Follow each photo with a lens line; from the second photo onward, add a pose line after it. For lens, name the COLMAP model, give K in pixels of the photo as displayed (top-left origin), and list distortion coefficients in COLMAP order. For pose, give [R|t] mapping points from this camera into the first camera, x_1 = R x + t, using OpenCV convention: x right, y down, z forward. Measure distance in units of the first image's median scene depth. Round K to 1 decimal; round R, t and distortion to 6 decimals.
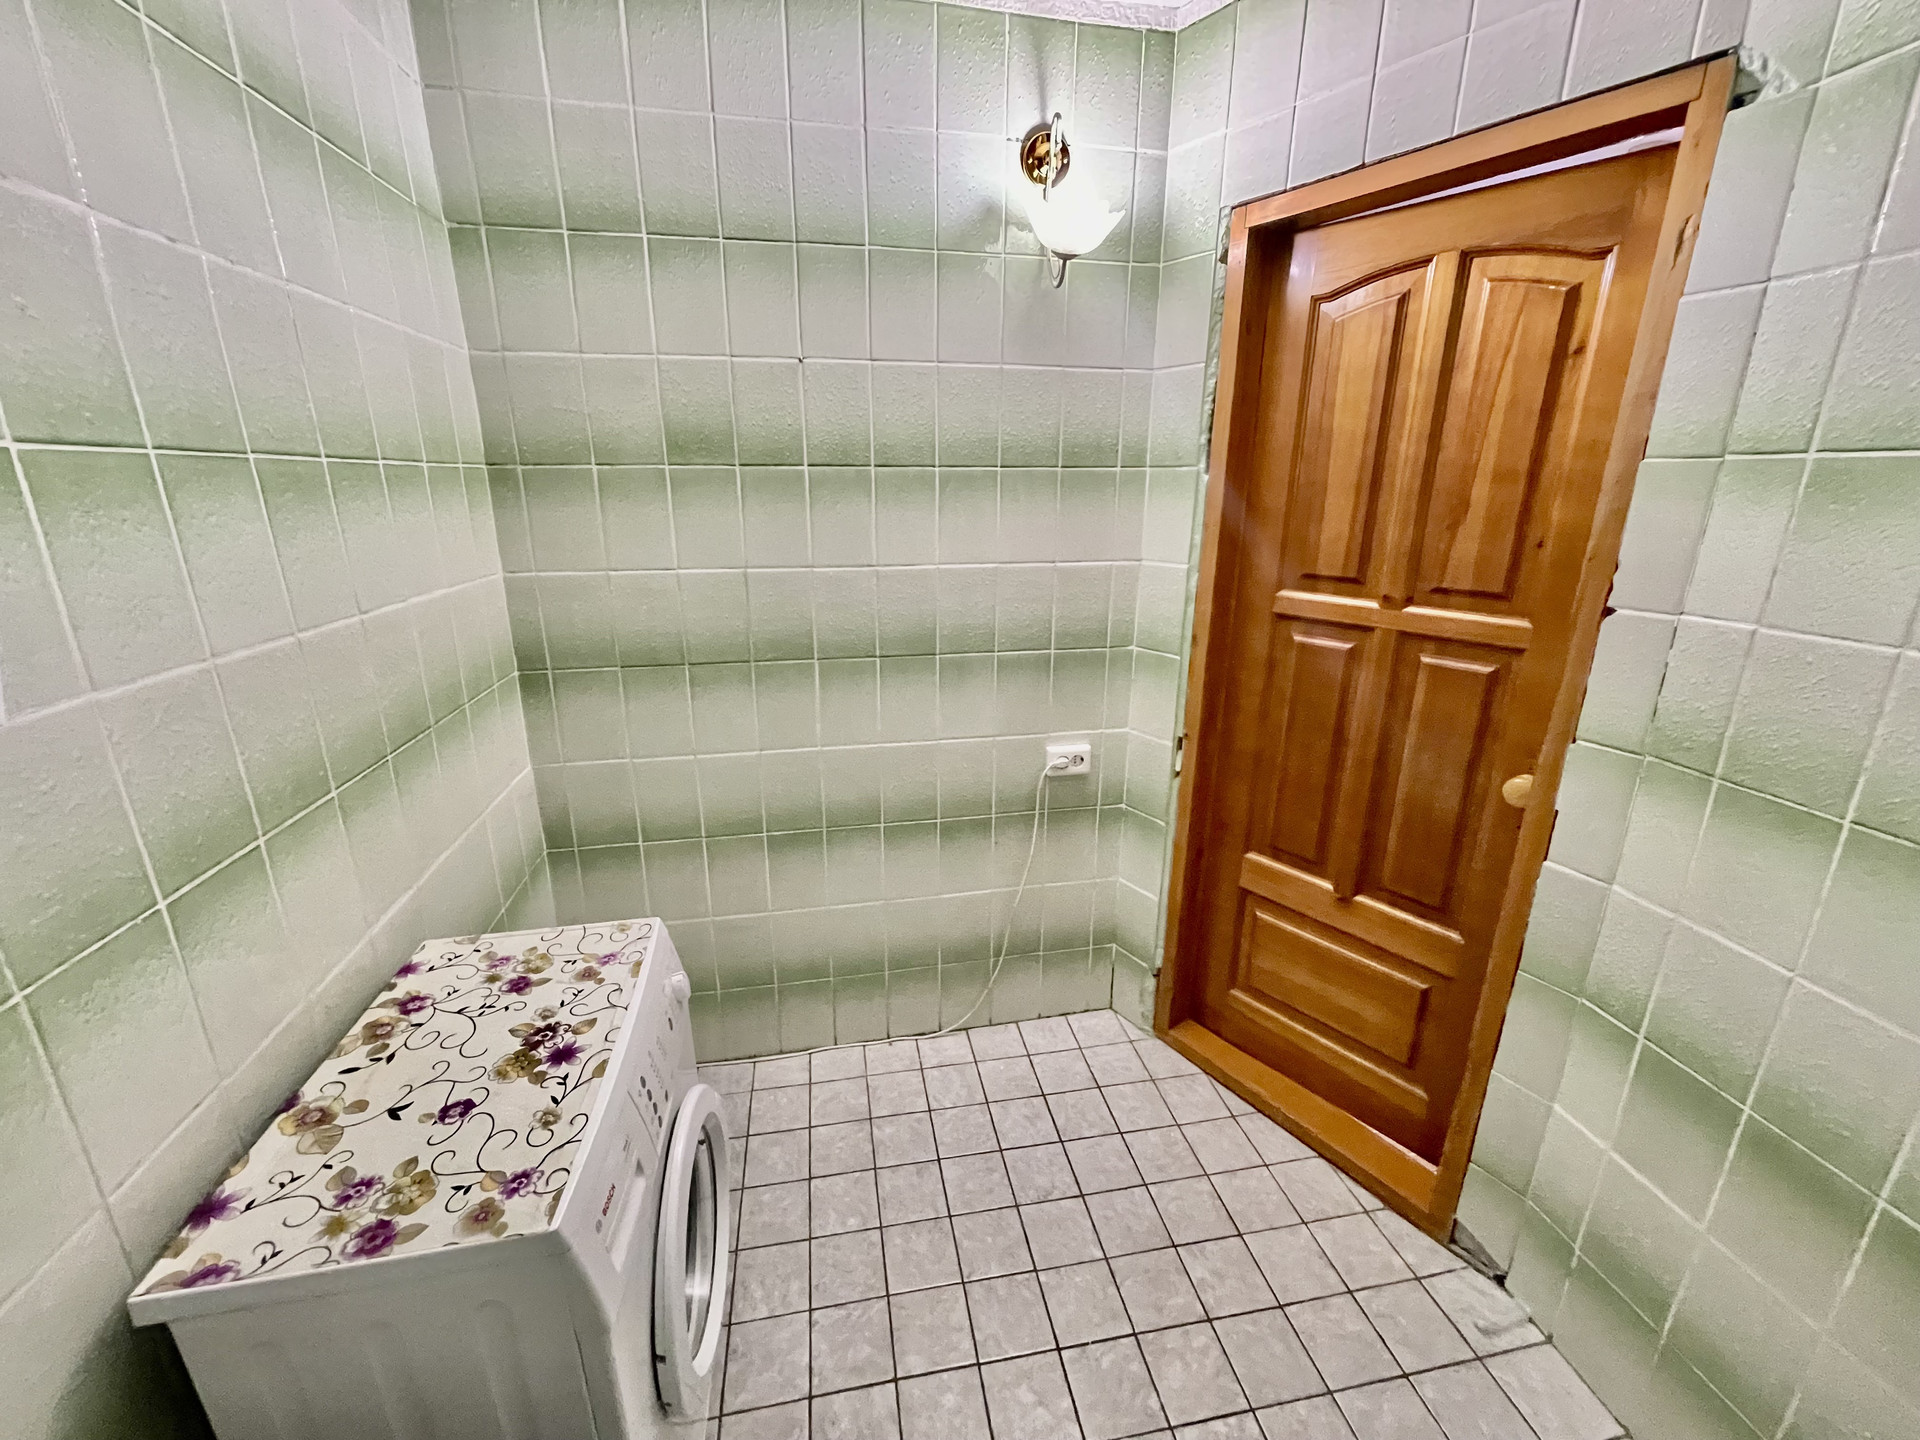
lens RADIAL K [[769.8, 0, 957.1], [0, 769.8, 706.7], [0, 0, 1]] dist [-0.003086, -0.000095]
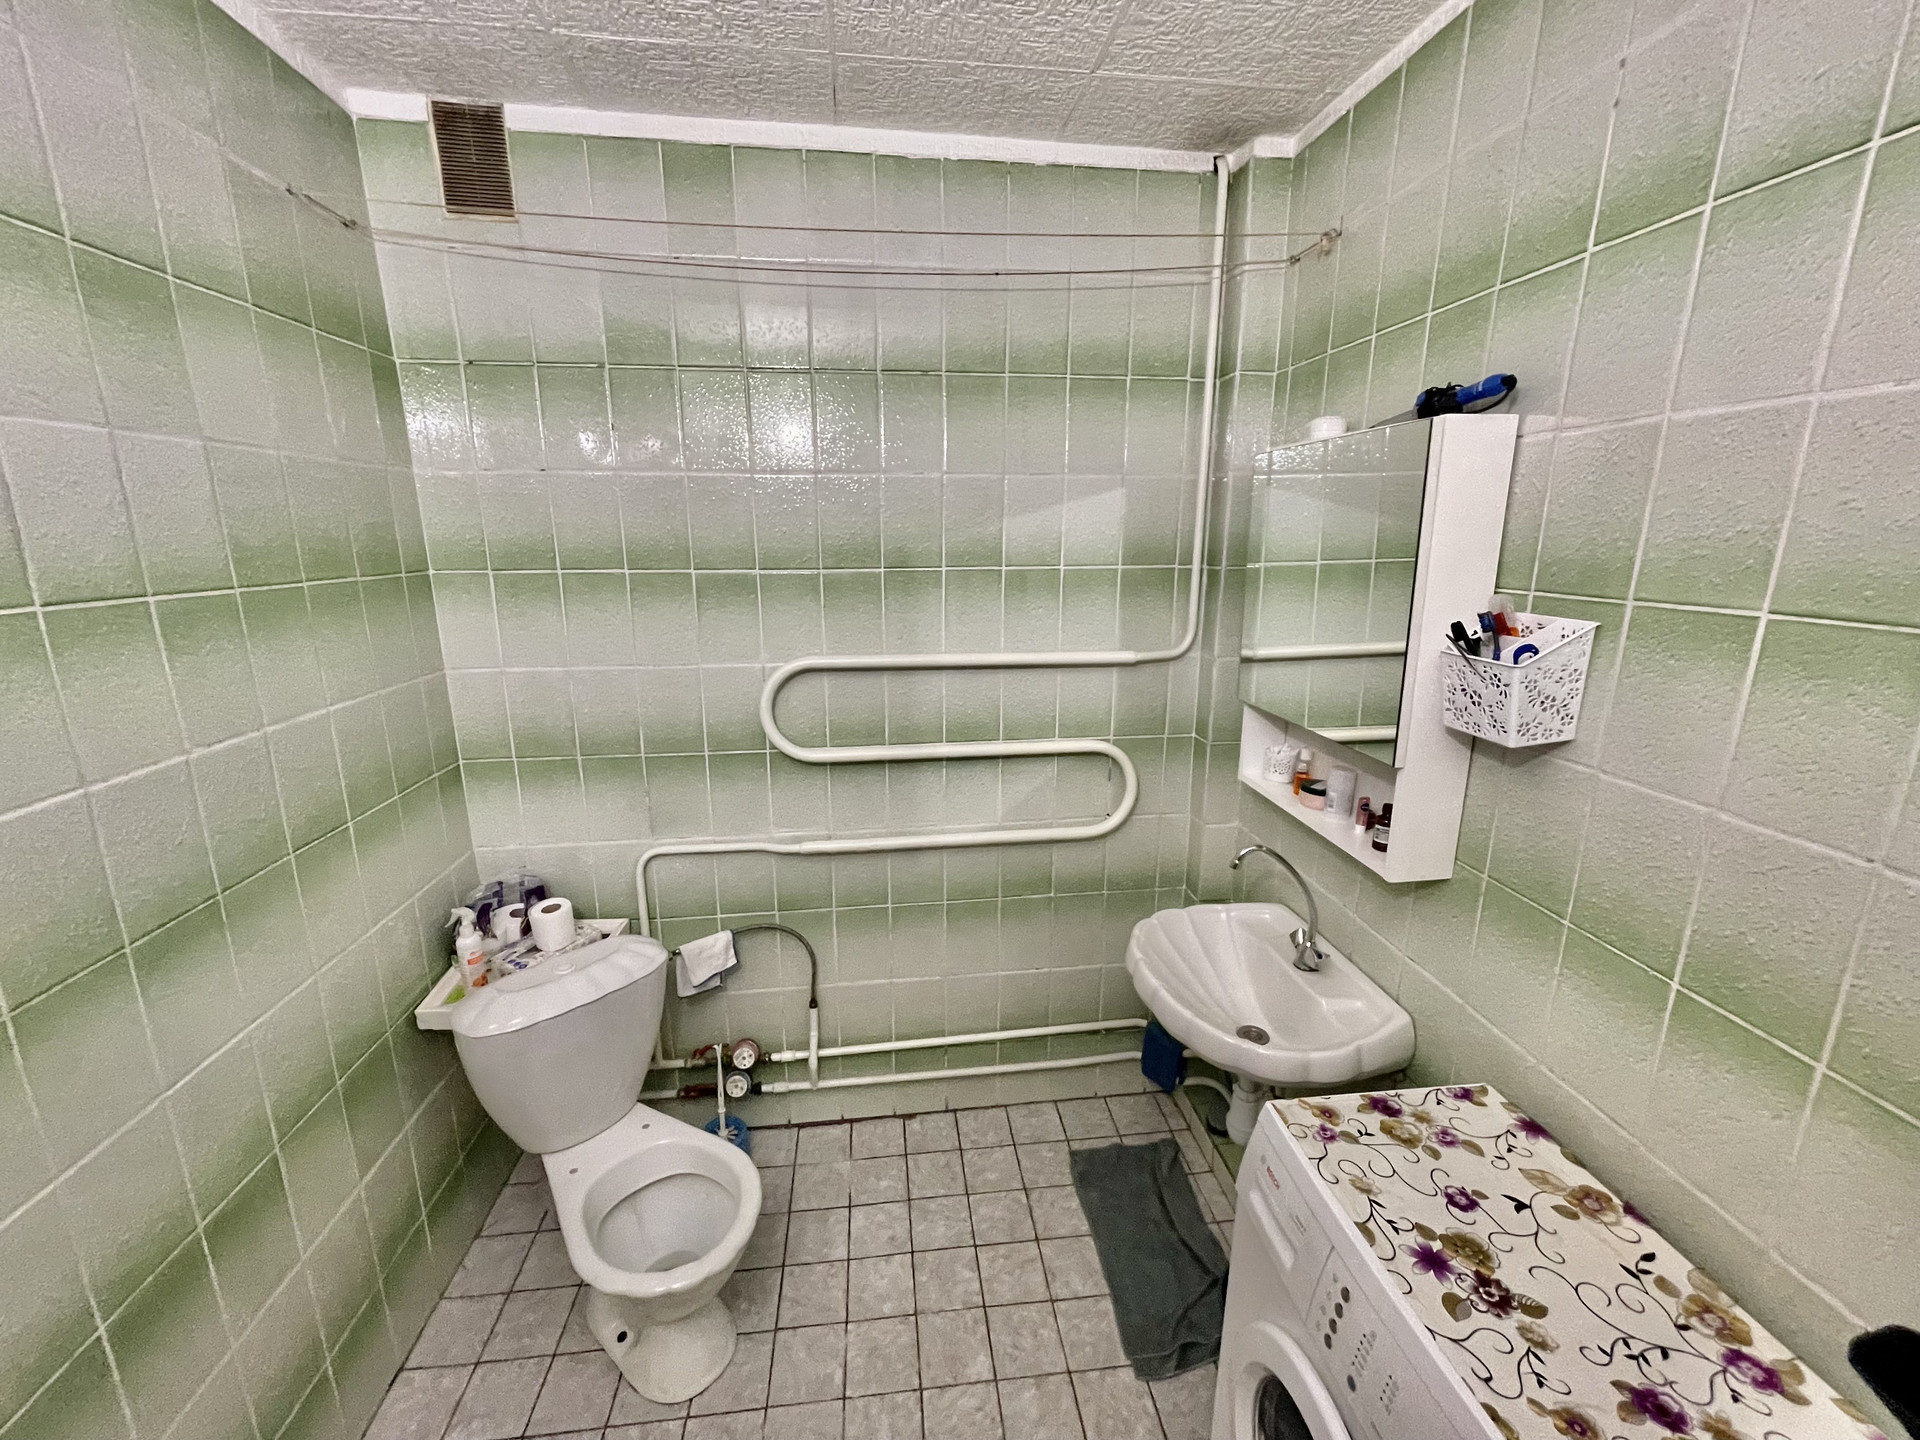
lens RADIAL K [[769.8, 0, 953.5], [0, 769.8, 706.9], [0, 0, 1]] dist [-0.003086, -0.000095]
pose [[-0.997326, -0.011864, 0.072107, -0.008085], [0.024895, 0.872551, 0.487889, -0.558310], [-0.068705, 0.488380, -0.869922, 1.472992]]
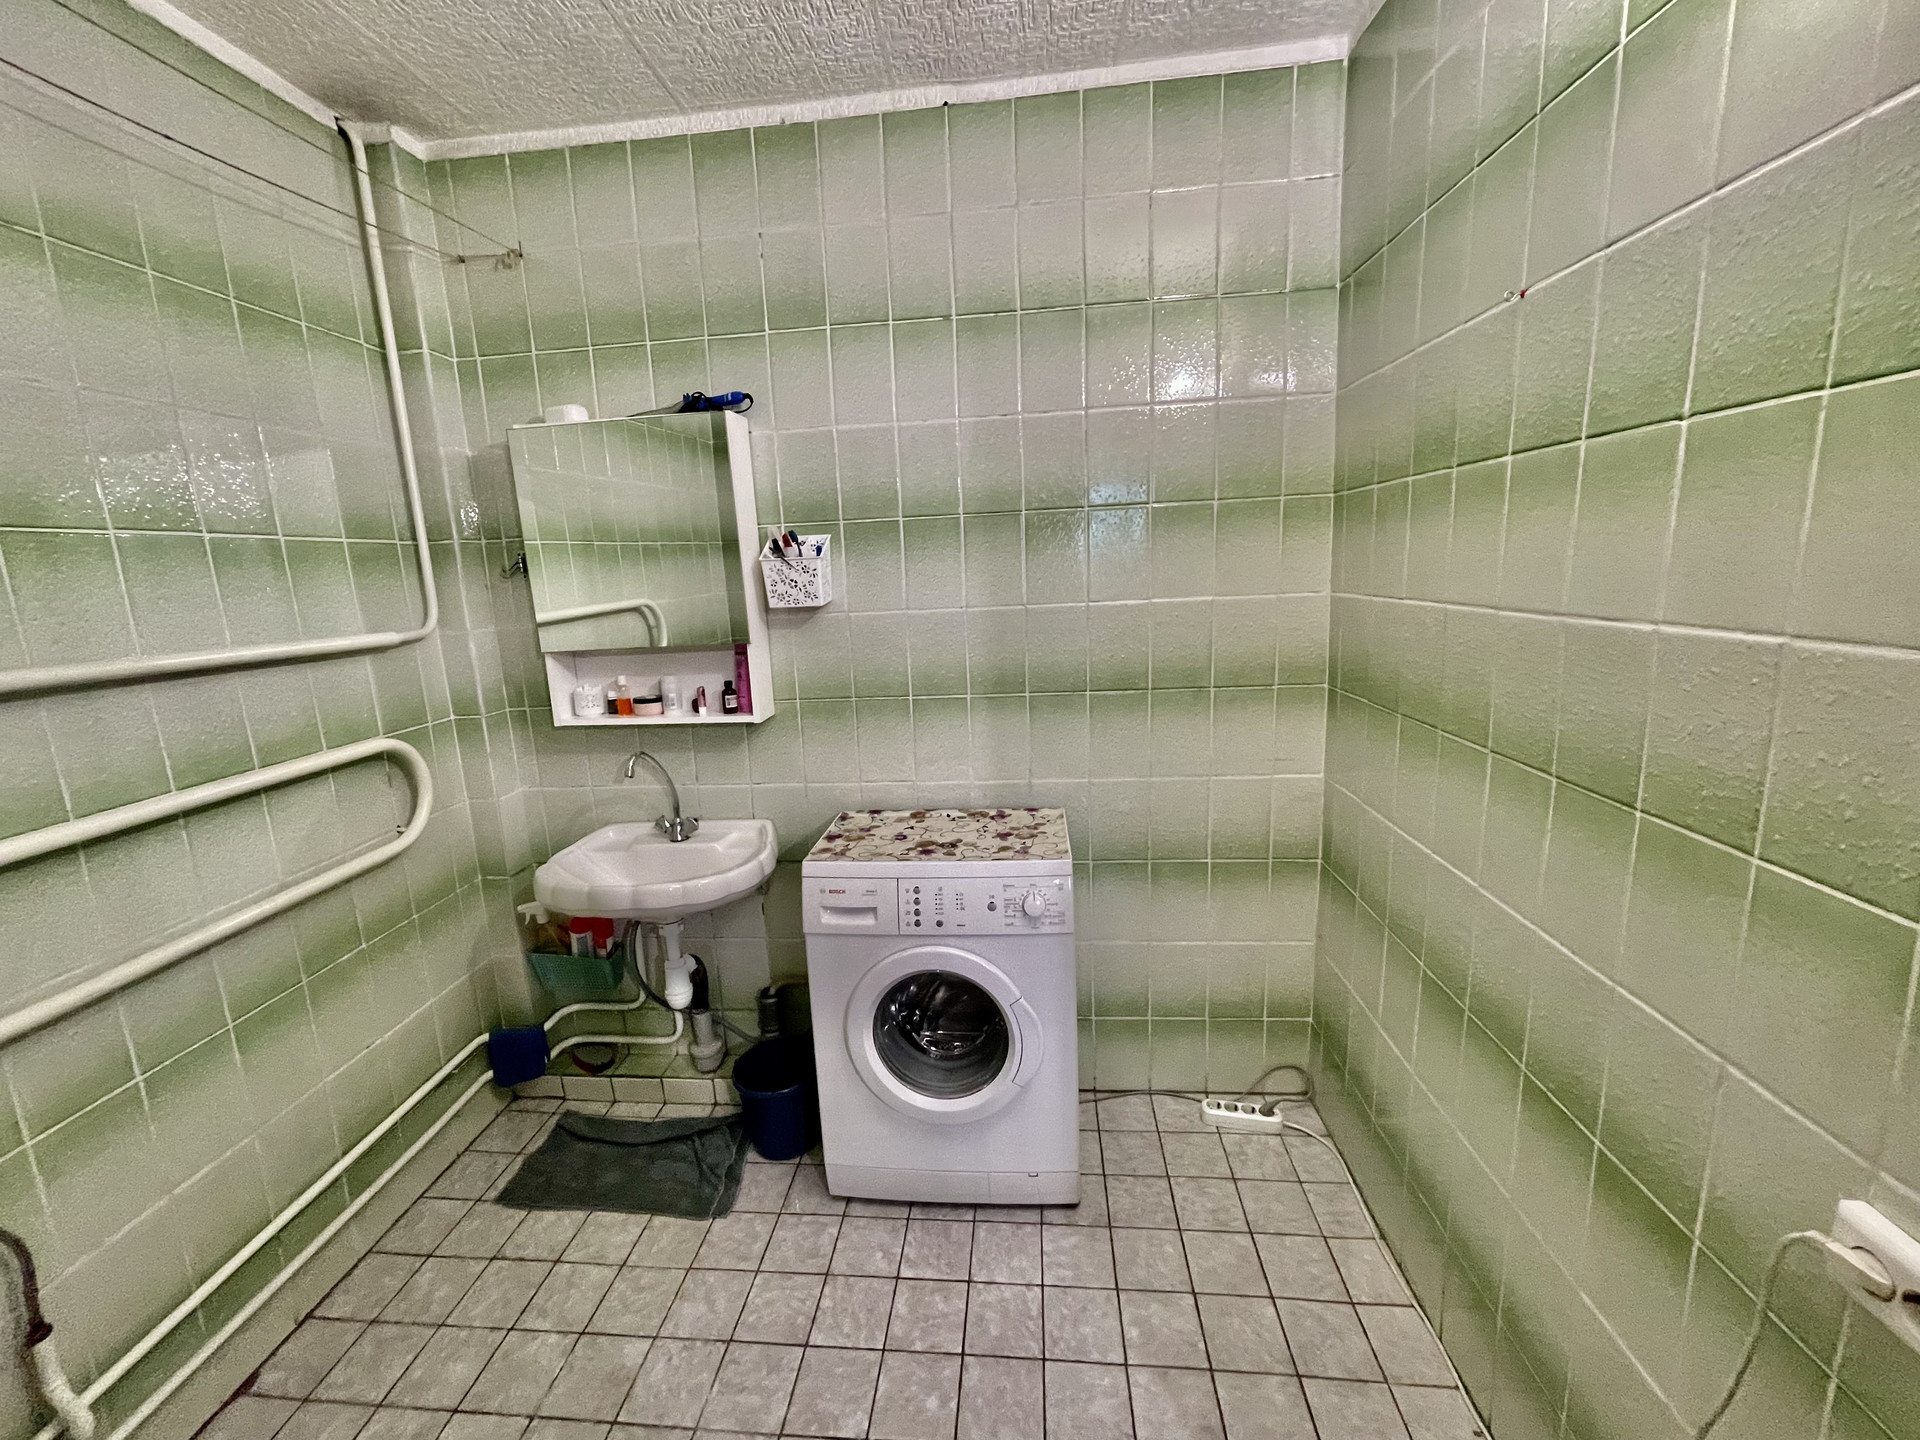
lens RADIAL K [[769.8, 0, 951.2], [0, 769.8, 709.8], [0, 0, 1]] dist [-0.003086, -0.000095]
pose [[-0.276364, 0.188818, -0.942322, 1.011013], [-0.226195, 0.940186, 0.254728, -0.289882], [0.934055, 0.283547, -0.217124, 1.305417]]
